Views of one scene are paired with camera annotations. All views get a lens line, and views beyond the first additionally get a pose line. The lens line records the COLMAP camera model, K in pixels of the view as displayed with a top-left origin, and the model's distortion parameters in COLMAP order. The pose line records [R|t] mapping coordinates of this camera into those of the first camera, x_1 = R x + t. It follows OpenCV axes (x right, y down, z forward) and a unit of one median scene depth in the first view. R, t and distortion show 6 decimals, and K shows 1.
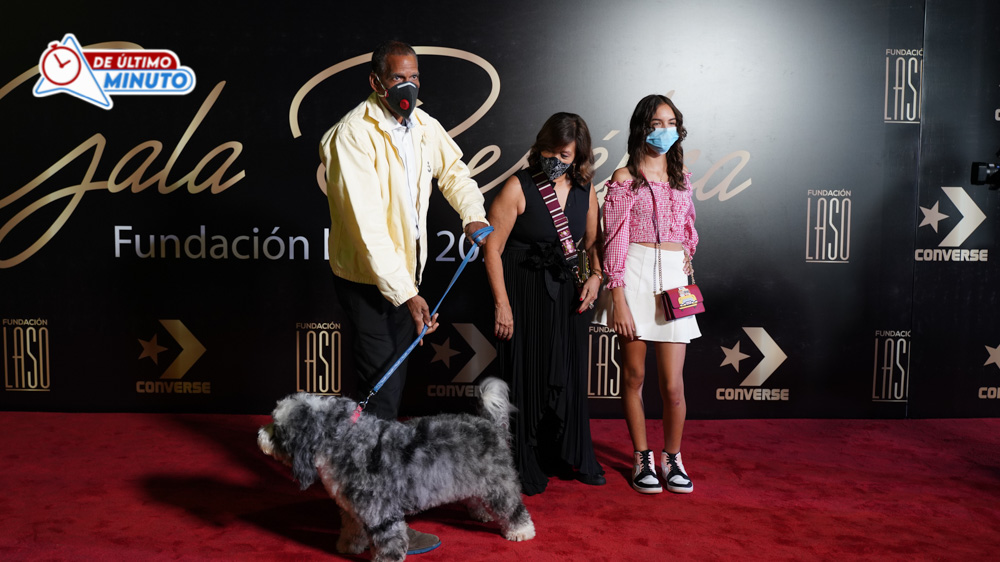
lens RADIAL K [[1001.9, 0, 500.2], [0, 1001.9, 287.5], [0, 0, 1]] dist [-0.042143, 0.000000]
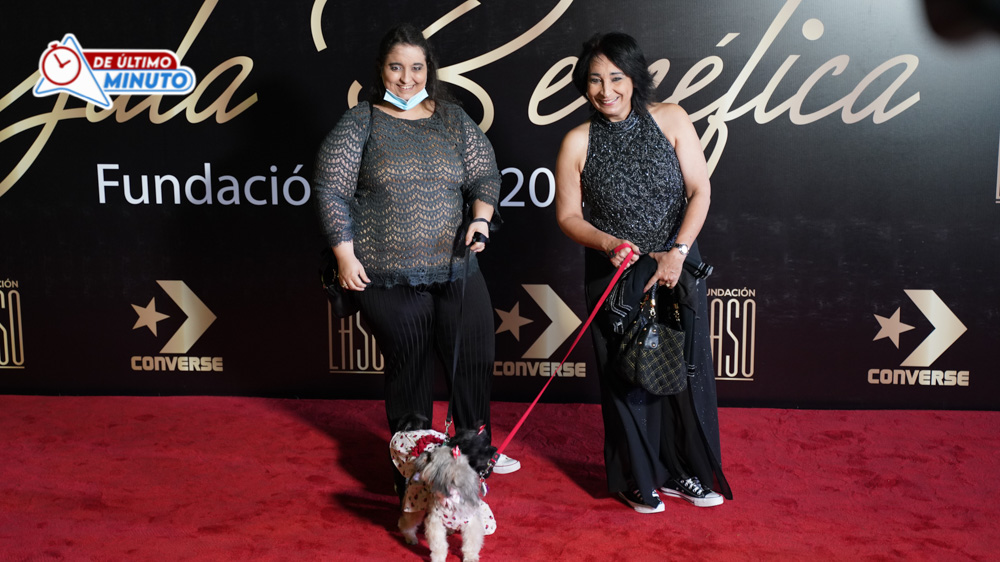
lens RADIAL K [[1496.2, 0, 487.0], [0, 1496.2, 303.0], [0, 0, 1]] dist [0.149781, 0.000000]
pose [[0.993639, 0.001074, -0.112605, 0.058104], [0.010662, 0.994566, 0.103563, -0.073063], [0.112104, -0.104105, 0.988228, -0.170402]]
